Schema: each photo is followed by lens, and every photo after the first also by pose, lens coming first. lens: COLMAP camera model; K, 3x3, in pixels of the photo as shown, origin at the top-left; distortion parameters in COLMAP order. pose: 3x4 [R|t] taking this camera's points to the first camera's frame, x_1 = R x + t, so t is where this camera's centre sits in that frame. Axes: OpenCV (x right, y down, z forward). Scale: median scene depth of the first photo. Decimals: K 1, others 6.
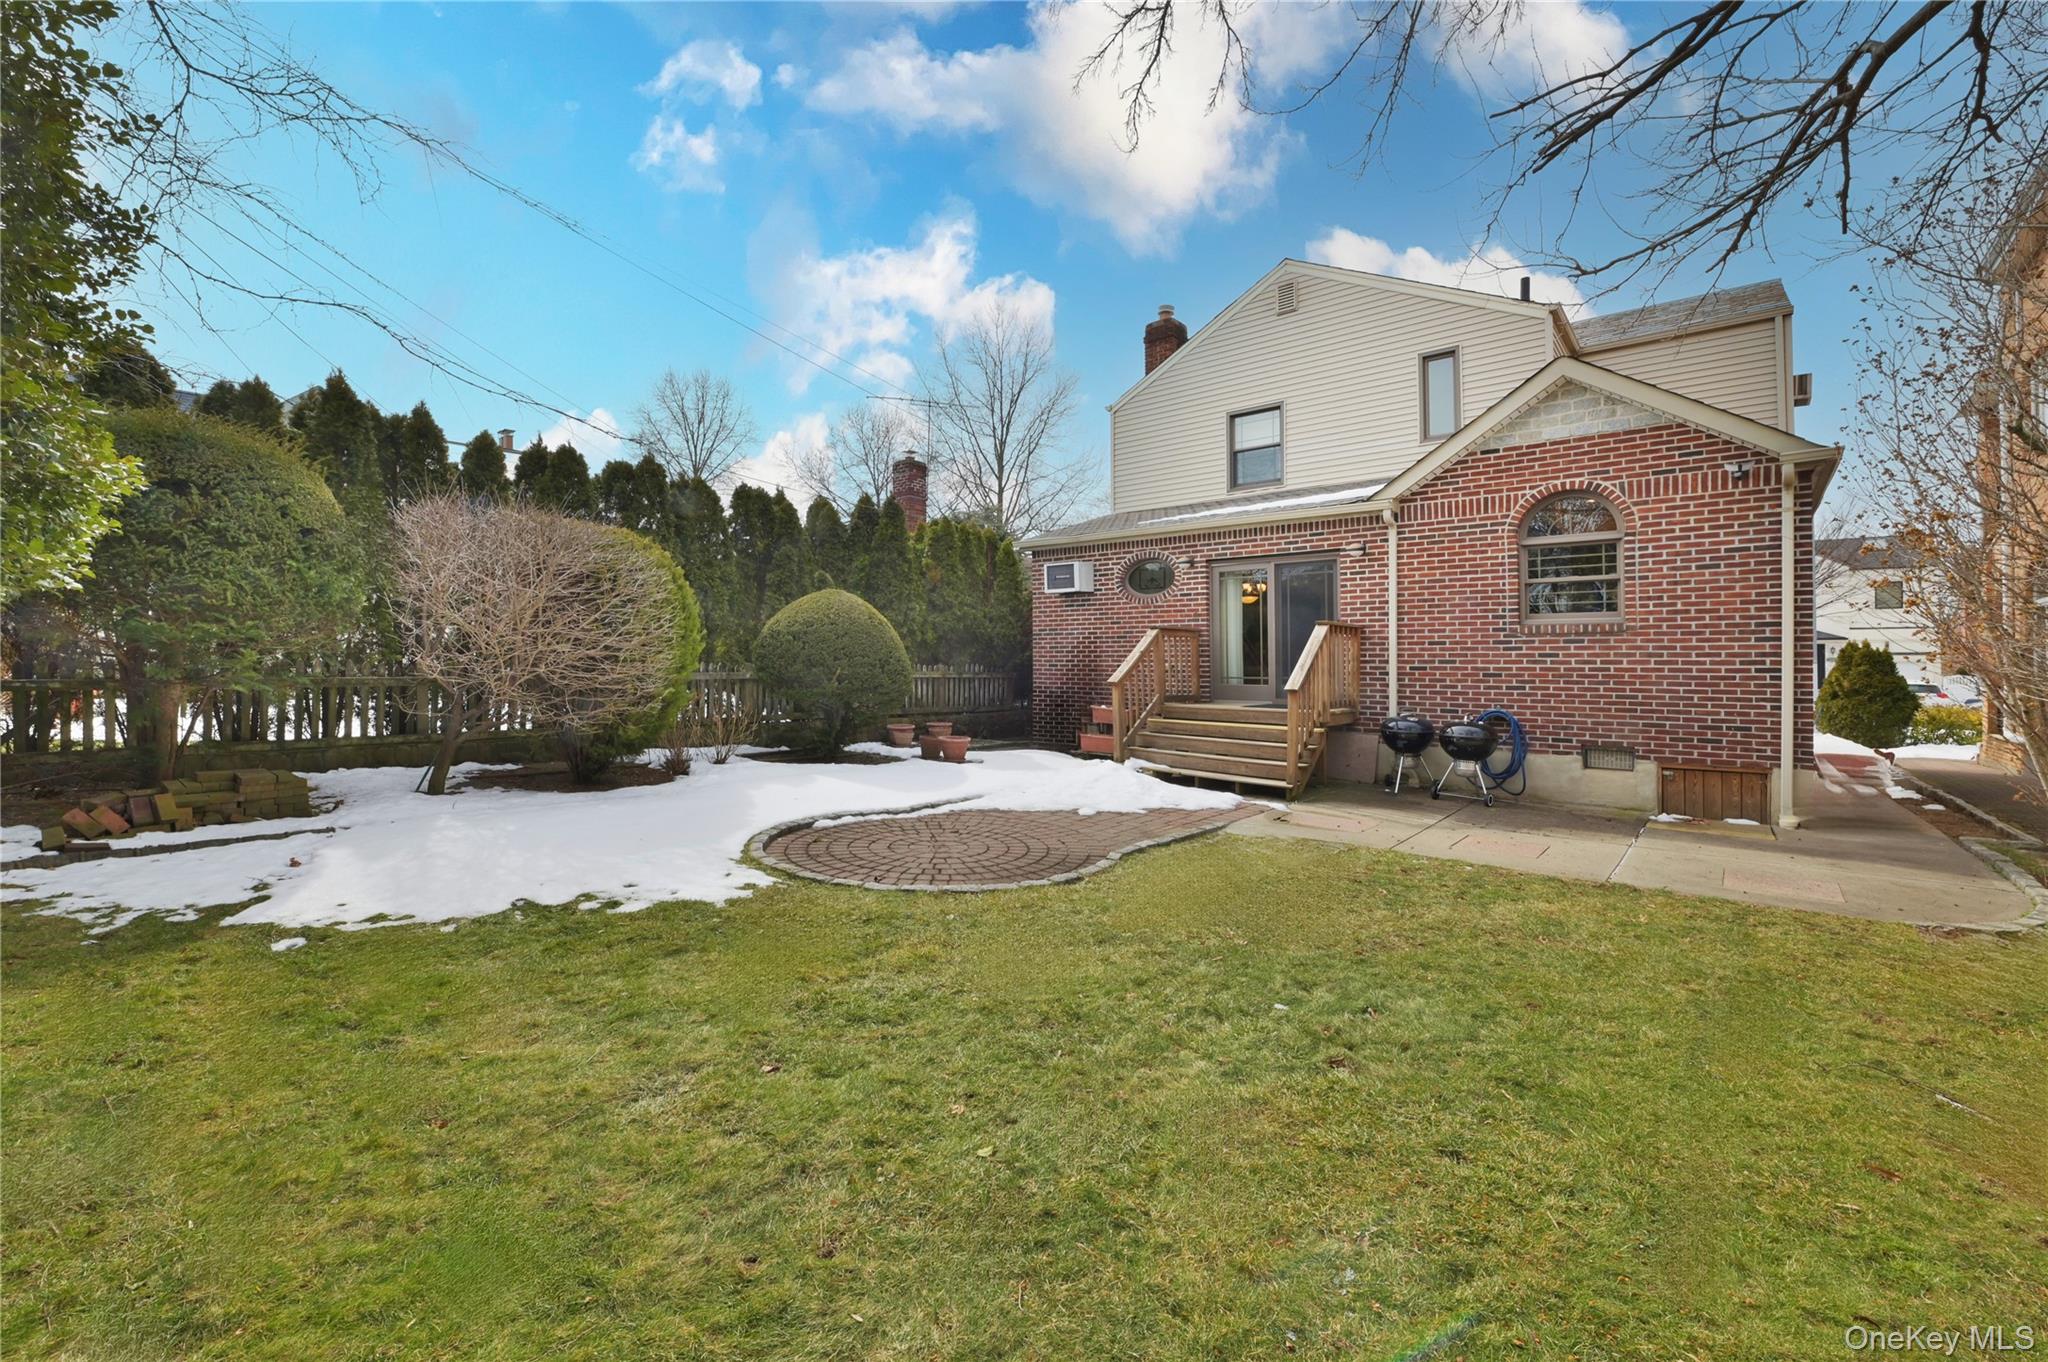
lens RADIAL K [[824.3, 0, 1022.2], [0, 824.3, 674.0], [0, 0, 1]] dist [-0.015198, -0.001623]
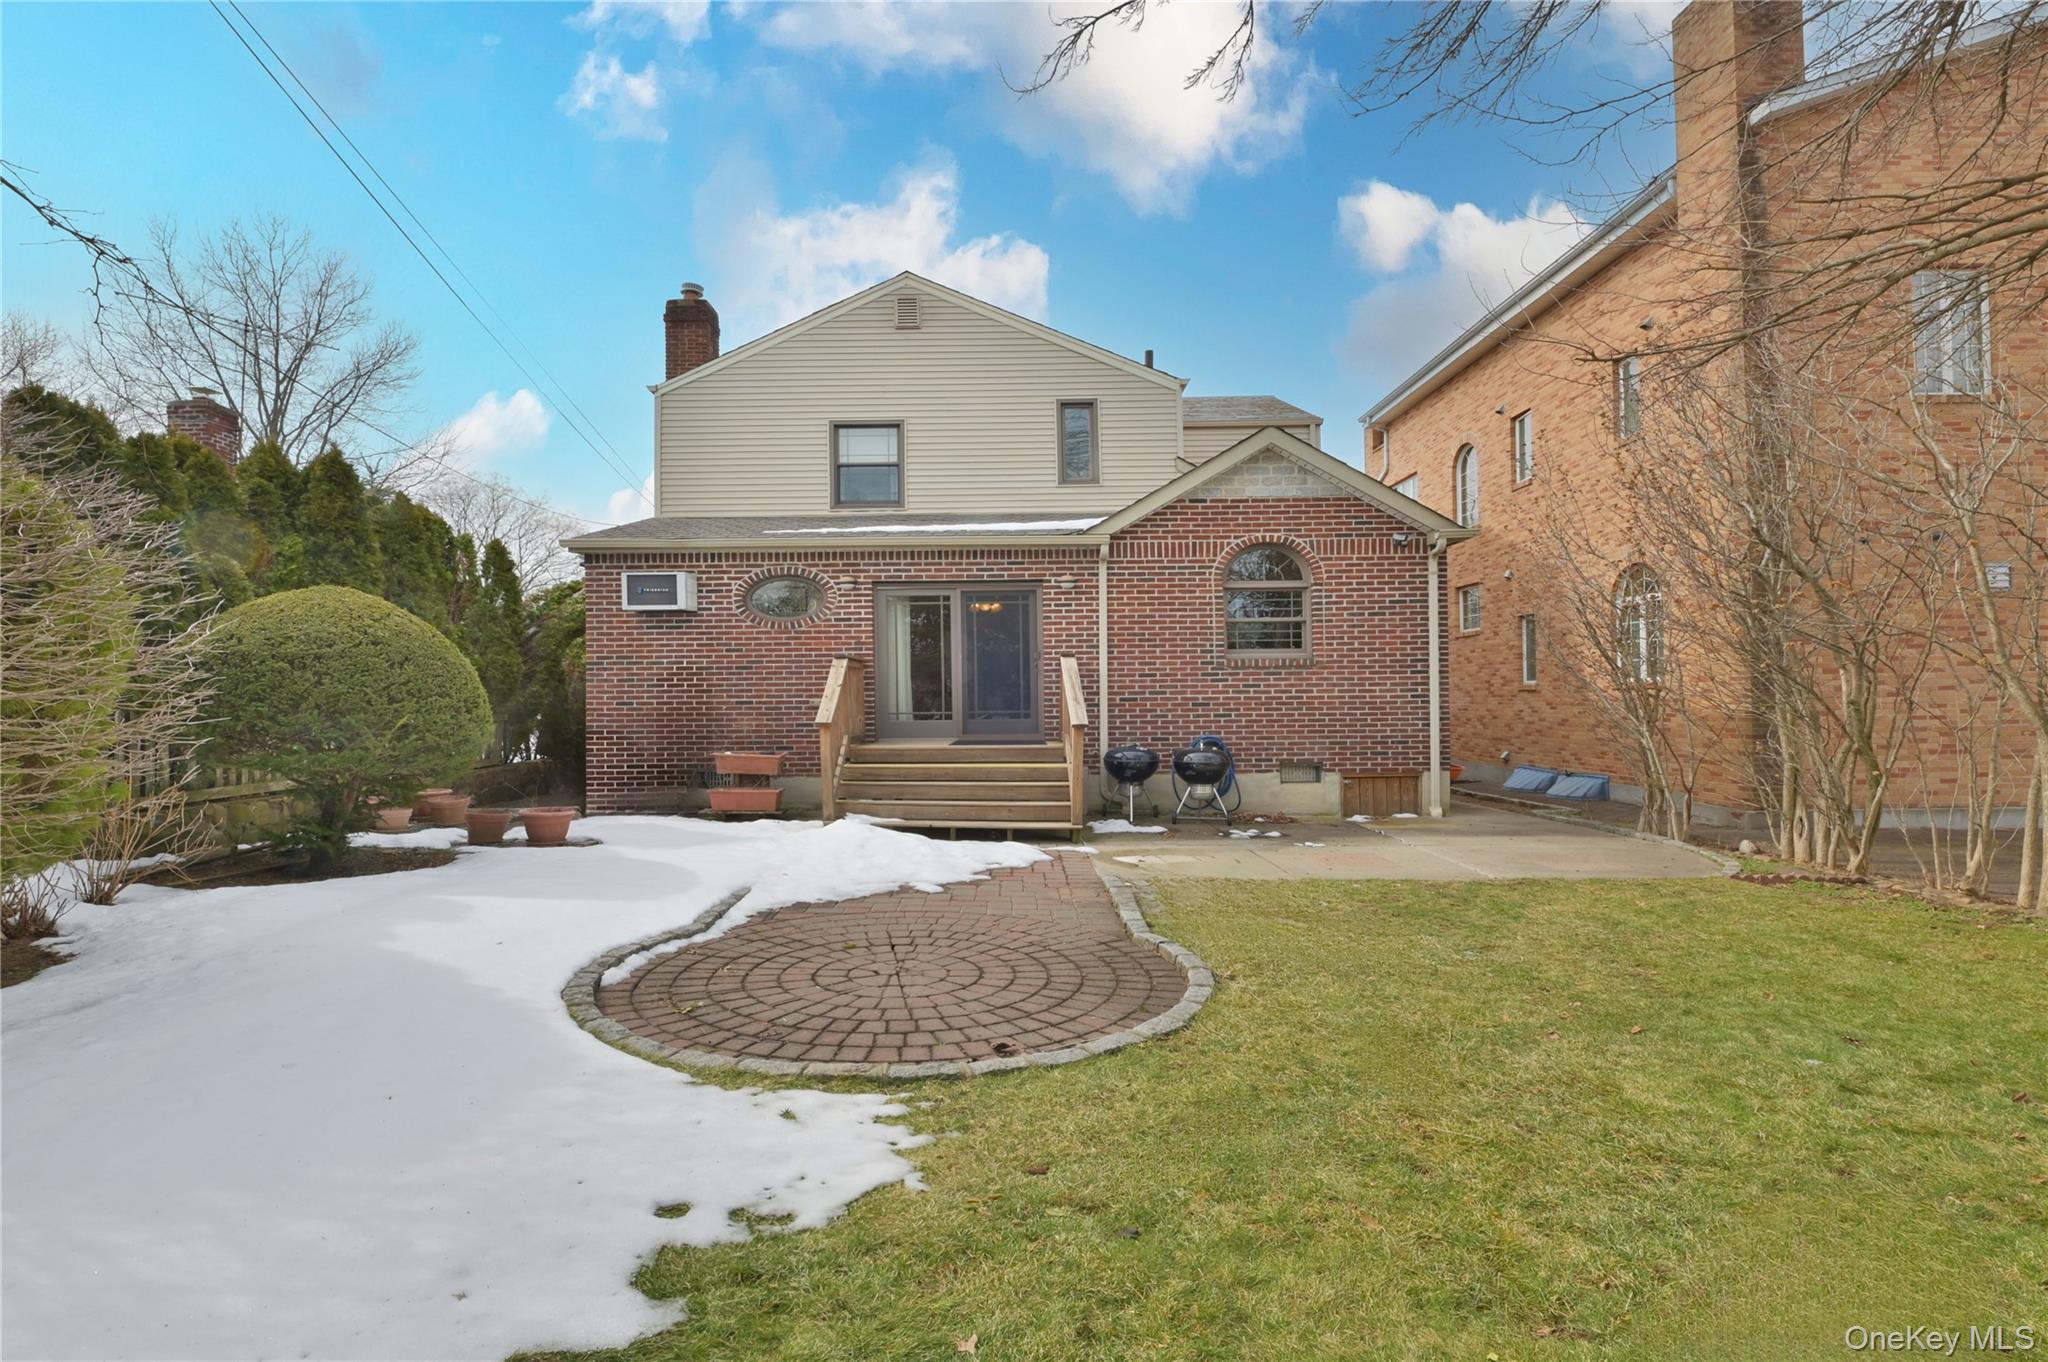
lens RADIAL K [[851.9, 0, 1024.0], [0, 851.9, 681.2], [0, 0, 1]] dist [-0.001448, -0.000106]
pose [[0.776158, -0.004144, 0.630524, -0.297007], [0.022845, 0.999507, -0.021553, -0.009504], [-0.630124, 0.031133, 0.775870, 0.241717]]
